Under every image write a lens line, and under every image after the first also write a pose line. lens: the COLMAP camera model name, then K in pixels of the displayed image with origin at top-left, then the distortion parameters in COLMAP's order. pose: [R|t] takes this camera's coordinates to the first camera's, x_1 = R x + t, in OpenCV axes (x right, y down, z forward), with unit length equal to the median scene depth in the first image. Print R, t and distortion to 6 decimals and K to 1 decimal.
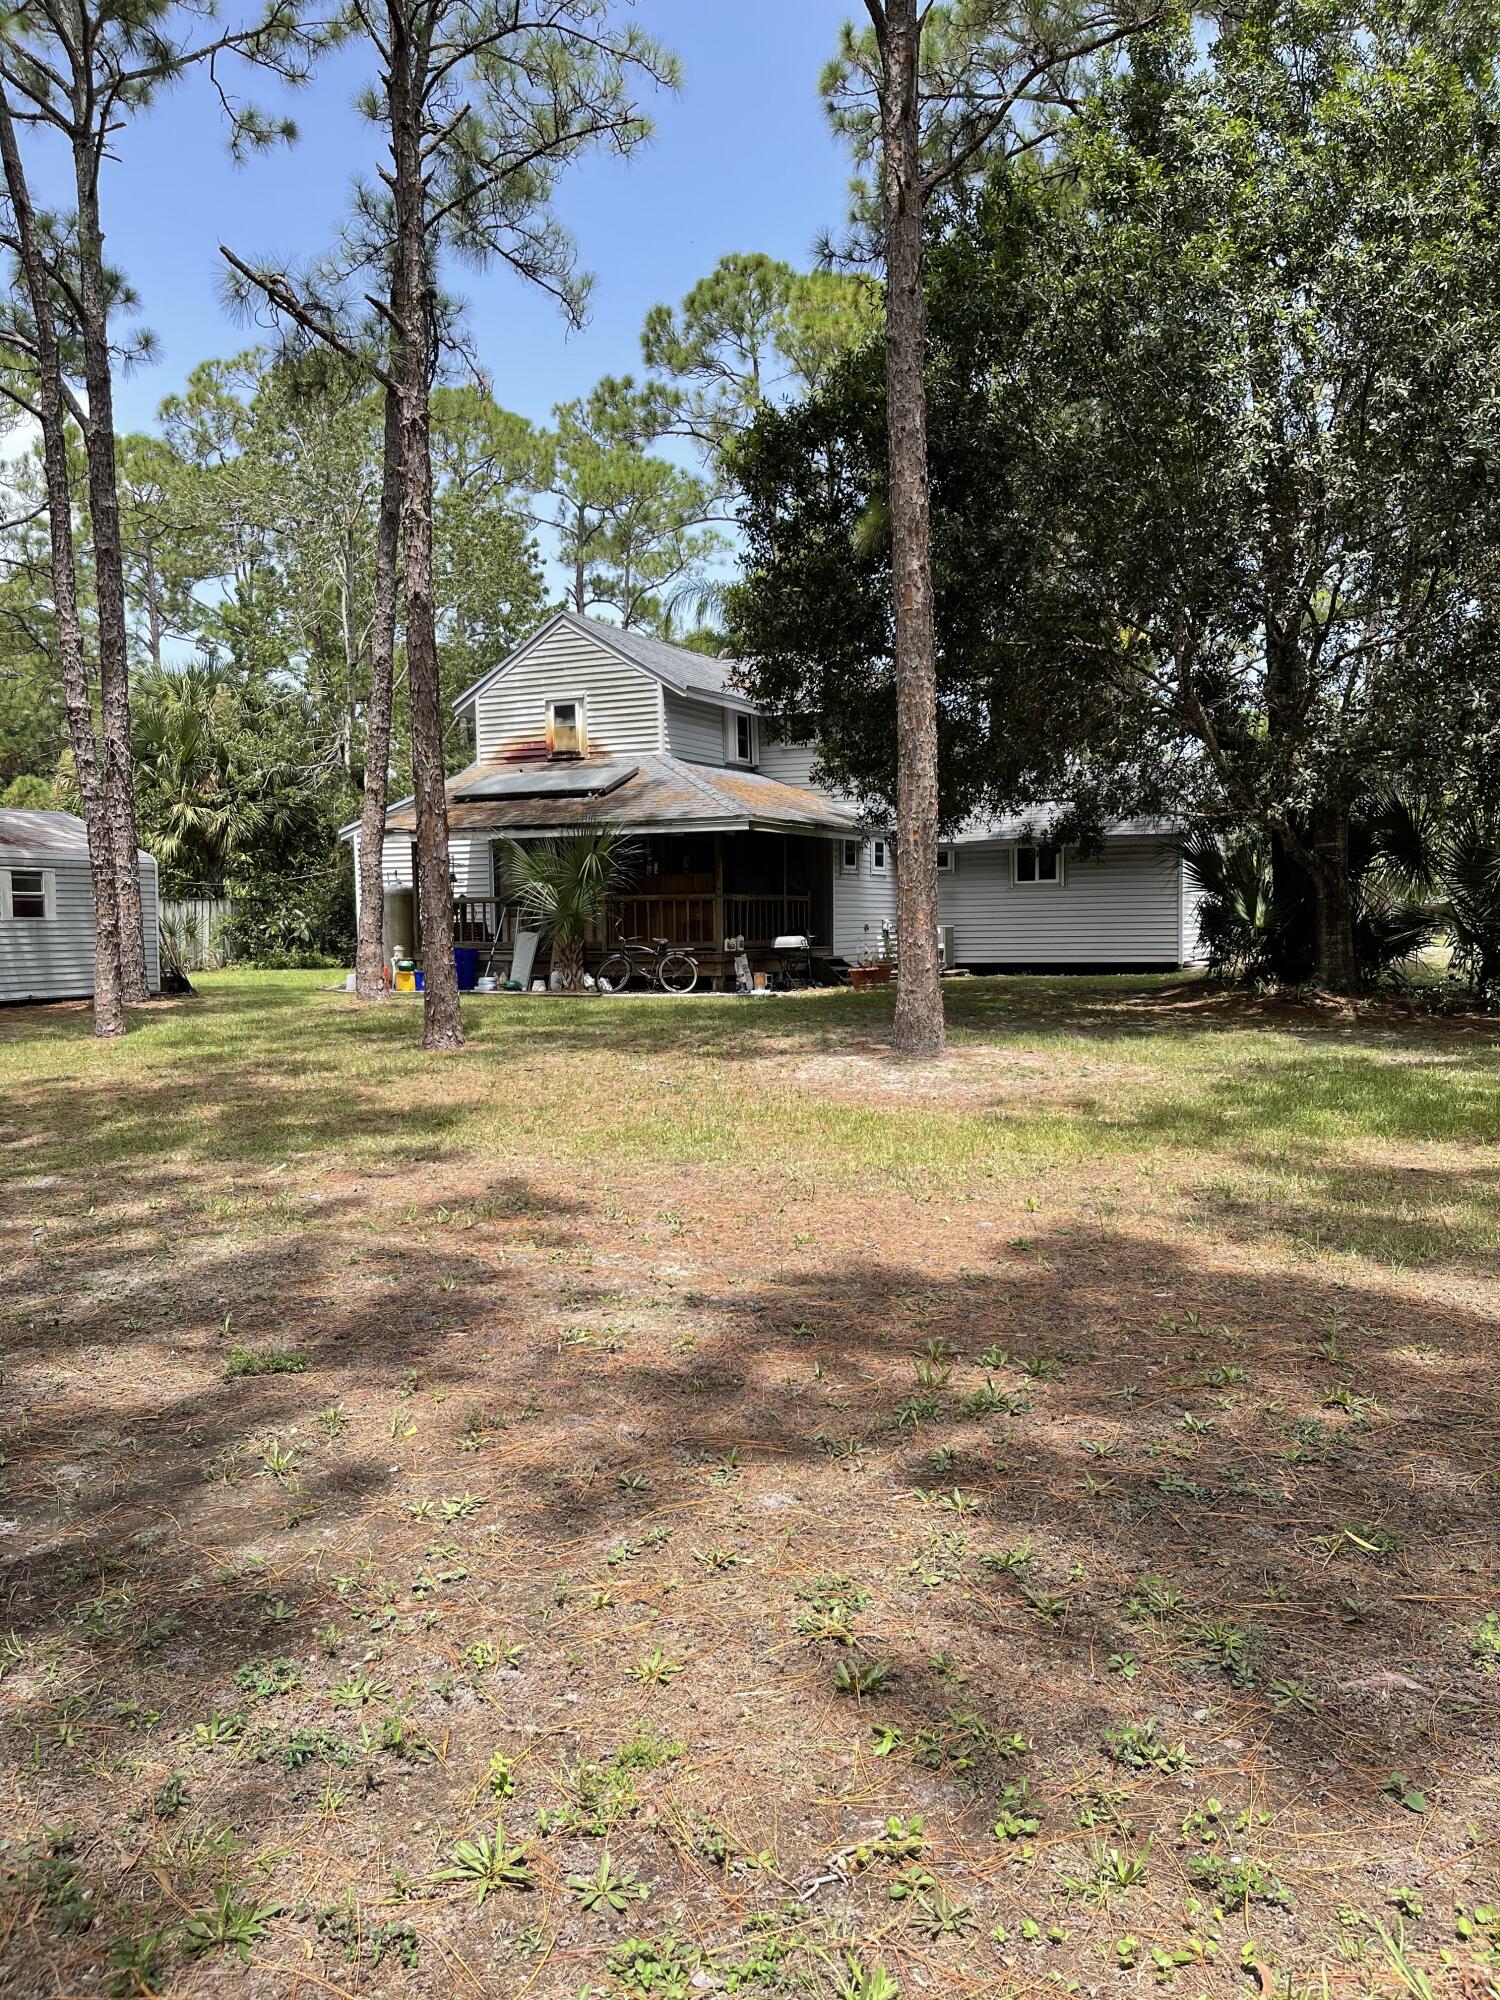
lens RADIAL K [[1533.0, 0, 744.6], [0, 1533.0, 1018.1], [0, 0, 1]] dist [0.093850, -0.119079]
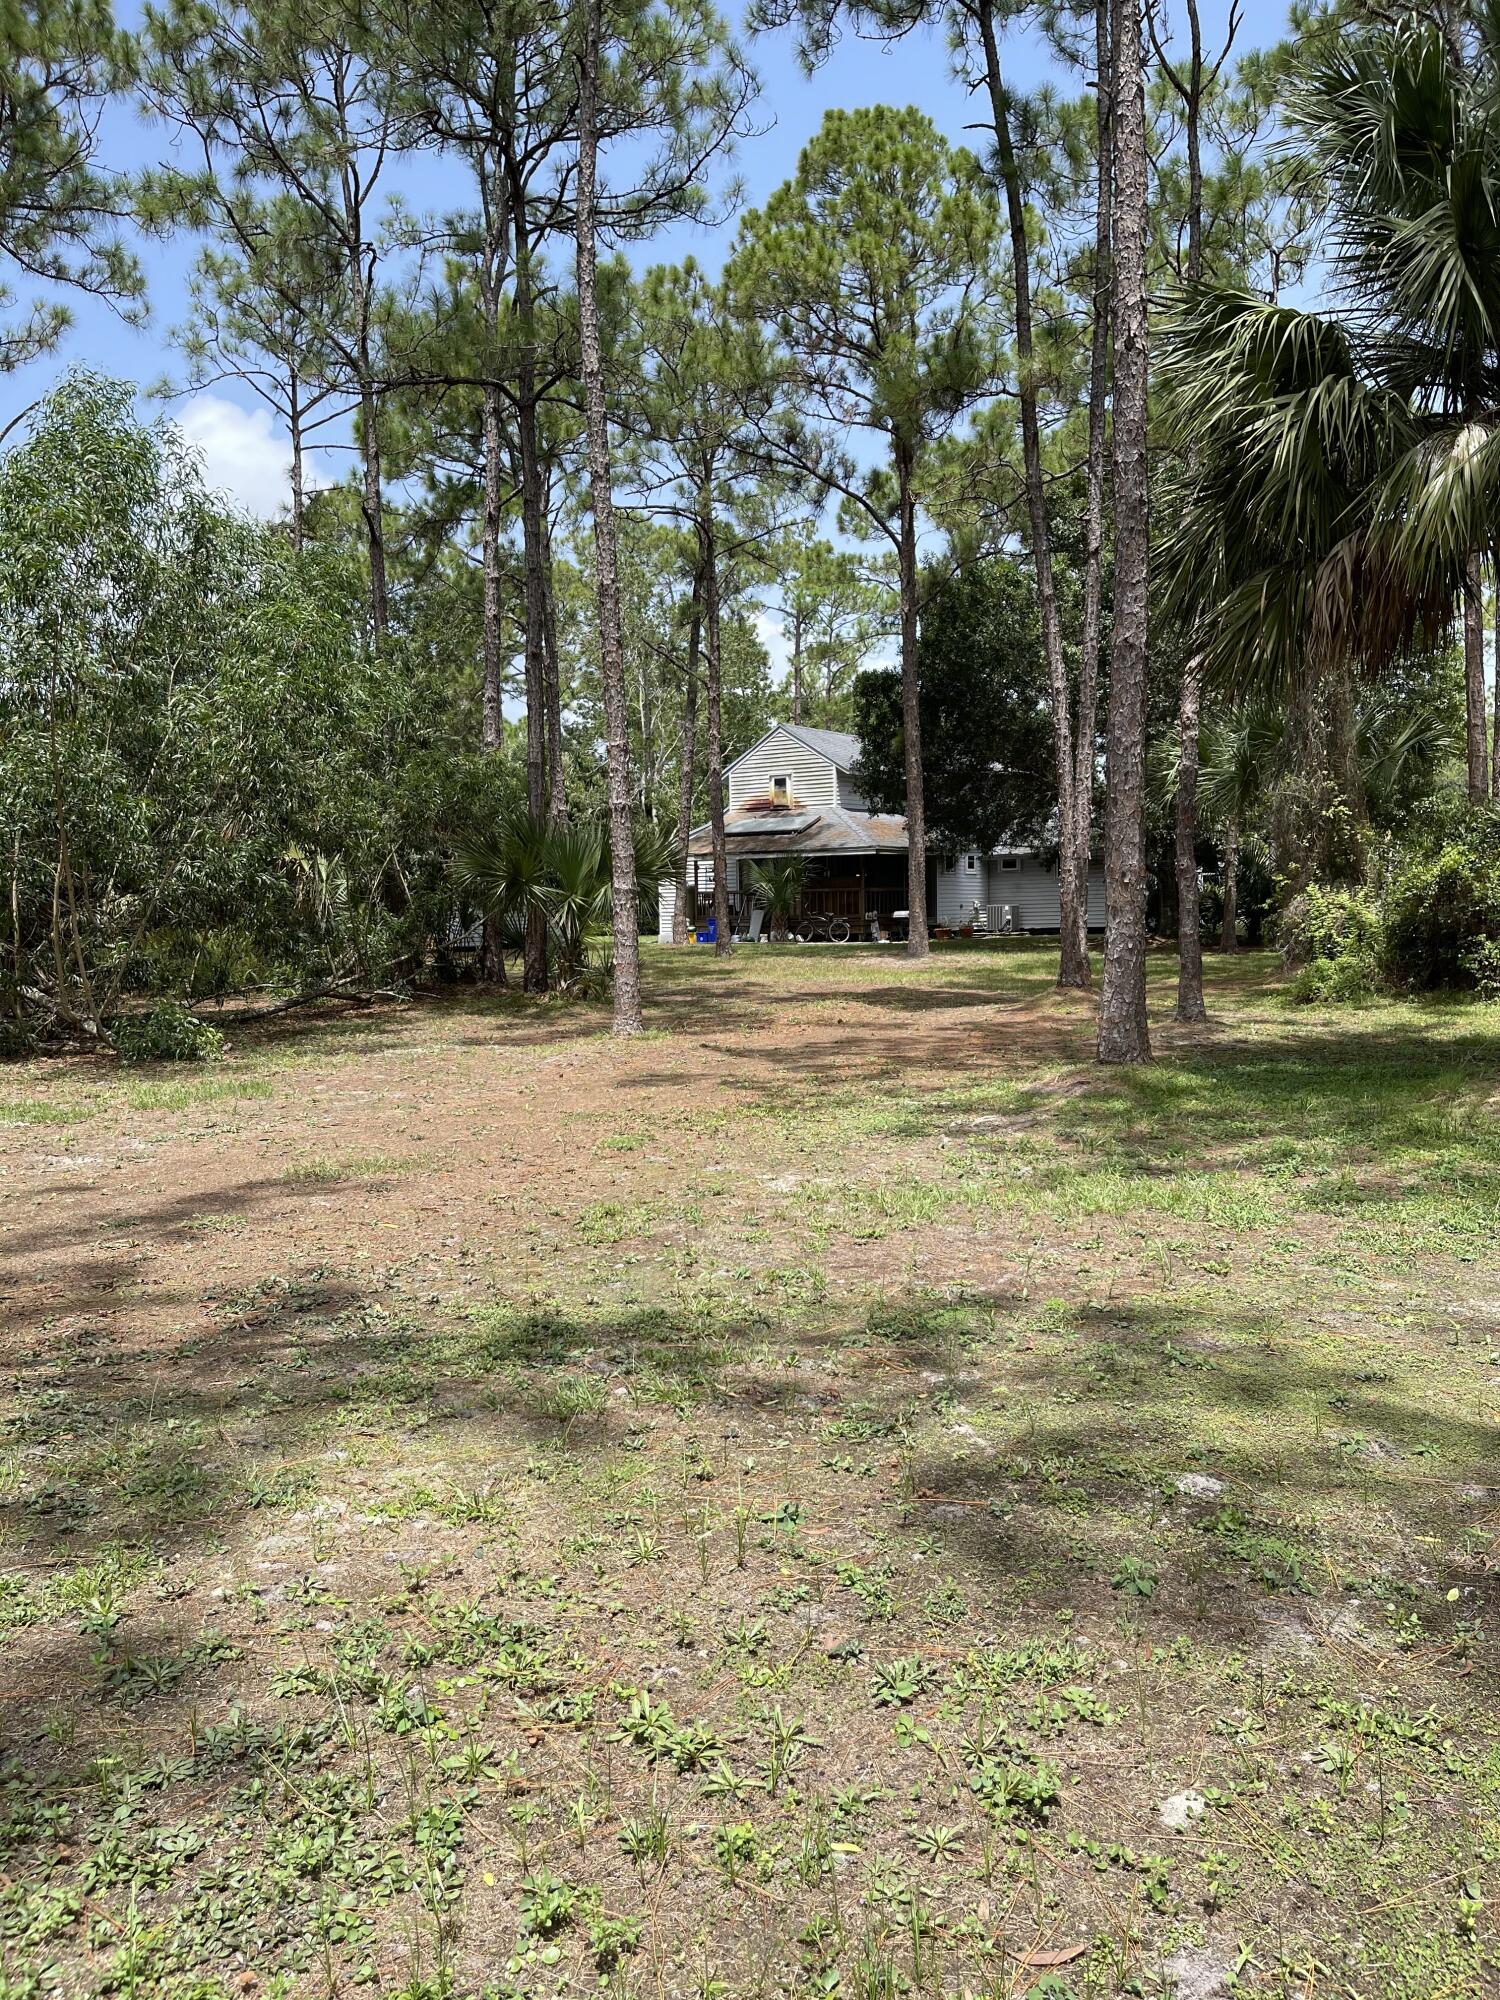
lens RADIAL K [[1515.6, 0, 745.5], [0, 1515.6, 1015.3], [0, 0, 1]] dist [0.125060, -0.156181]
pose [[0.989217, 0.007104, -0.146285, 0.193209], [-0.005531, 0.999922, 0.011155, 0.088387], [0.146352, -0.010226, 0.989180, -1.398961]]
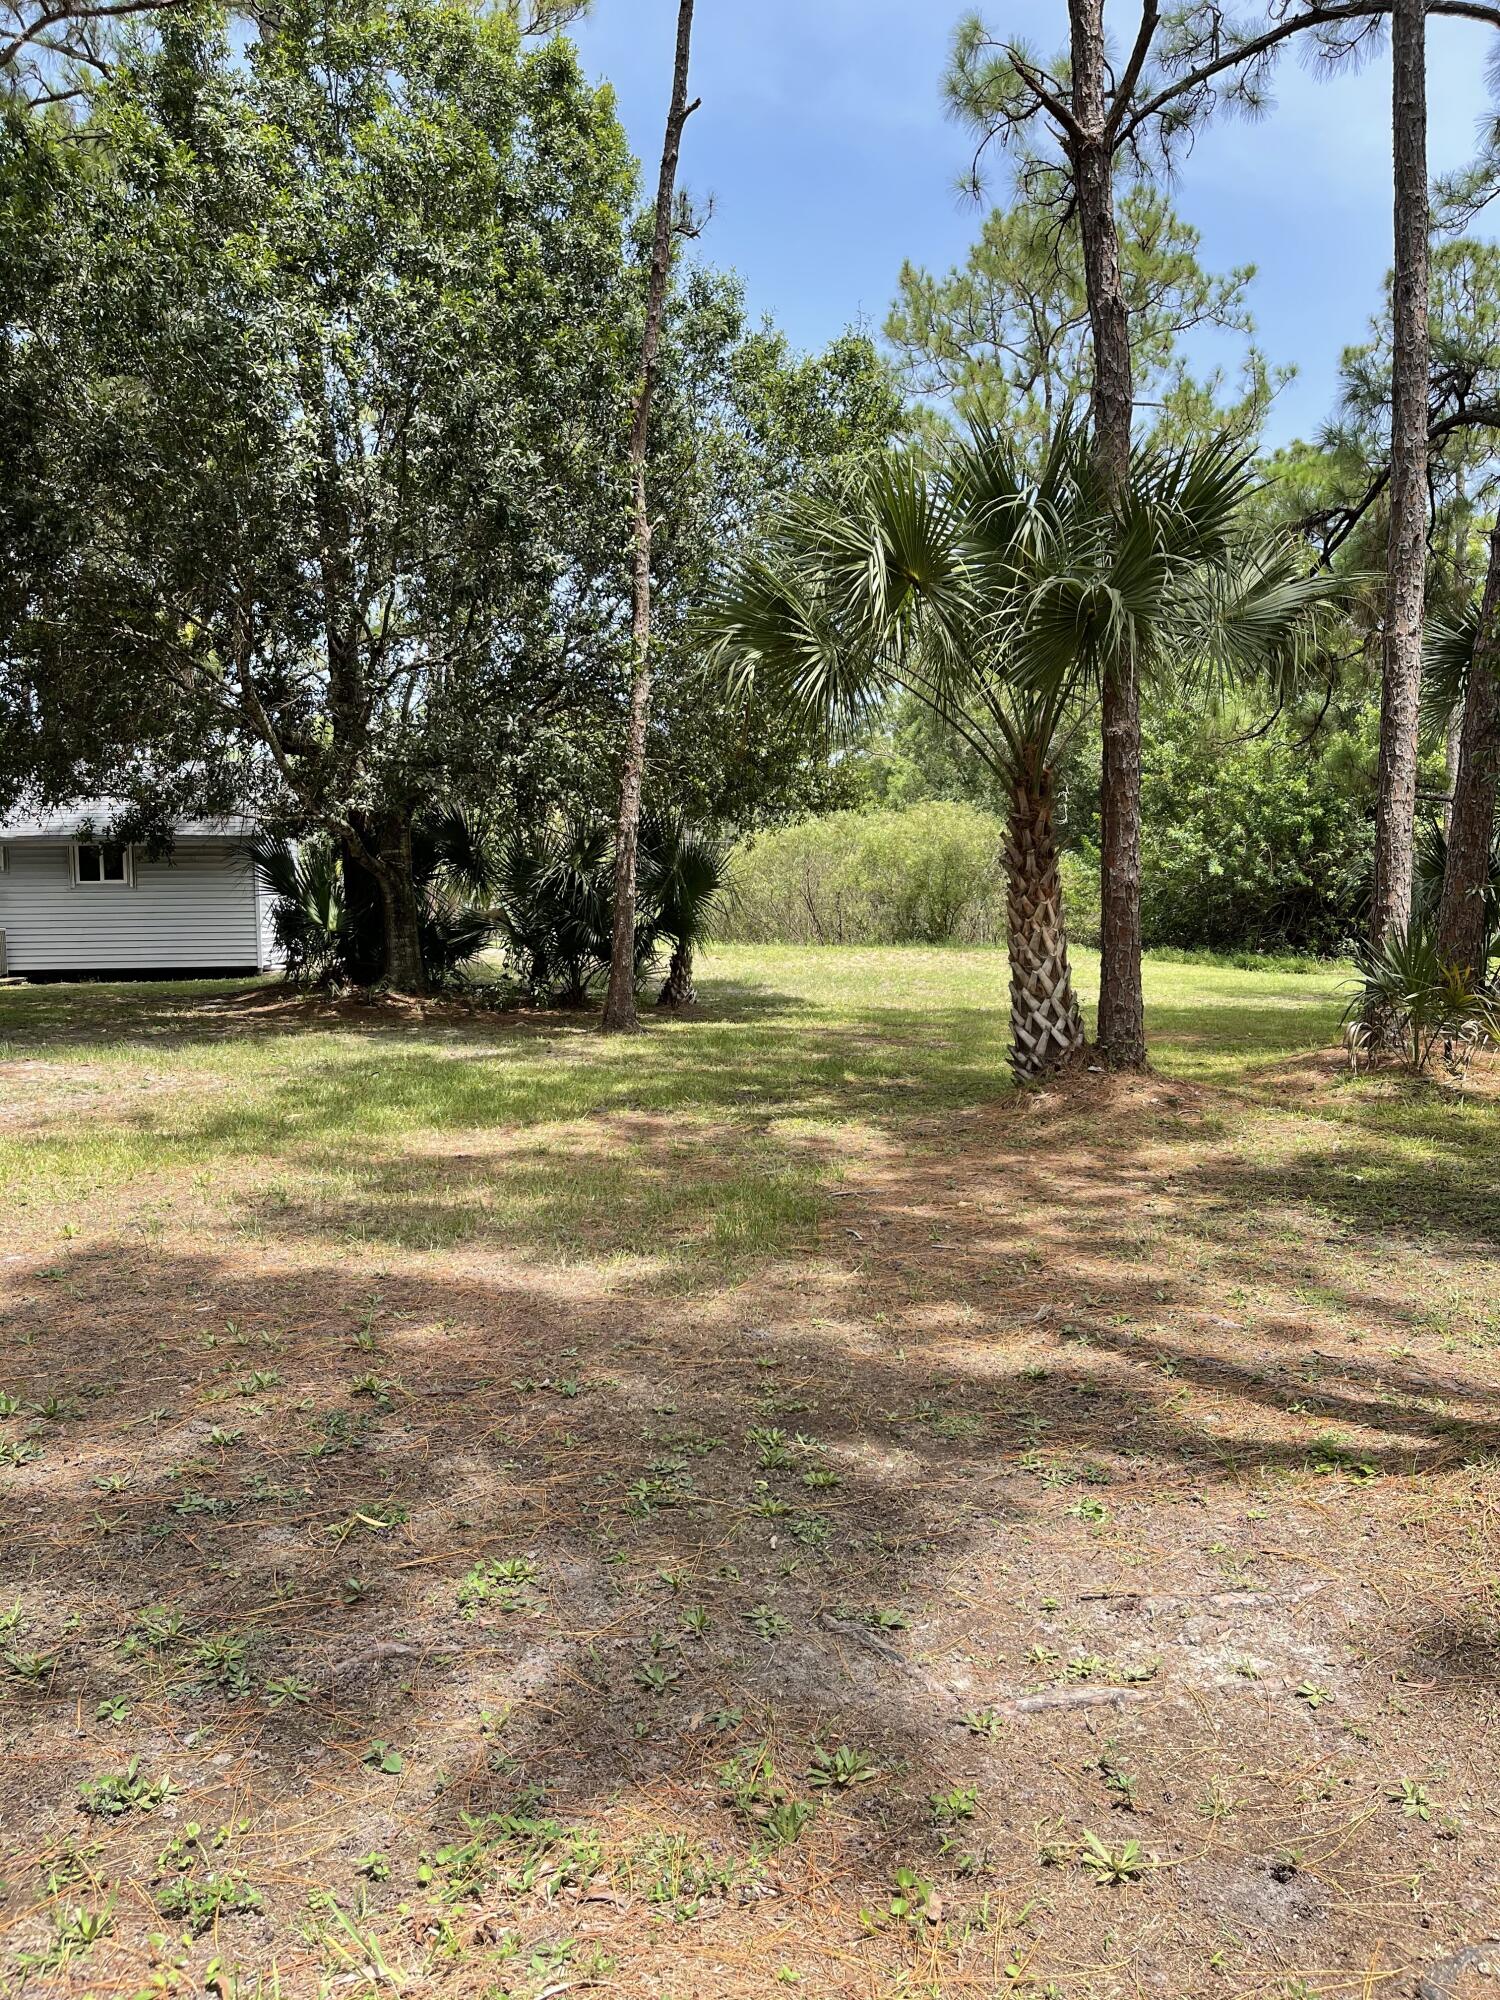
lens RADIAL K [[1533.0, 0, 744.6], [0, 1533.0, 1018.1], [0, 0, 1]] dist [0.093850, -0.119079]
pose [[0.840054, -0.034725, 0.541390, 0.010028], [0.035949, 0.999319, 0.008316, -0.000005], [-0.541310, 0.012476, 0.840731, -0.002281]]
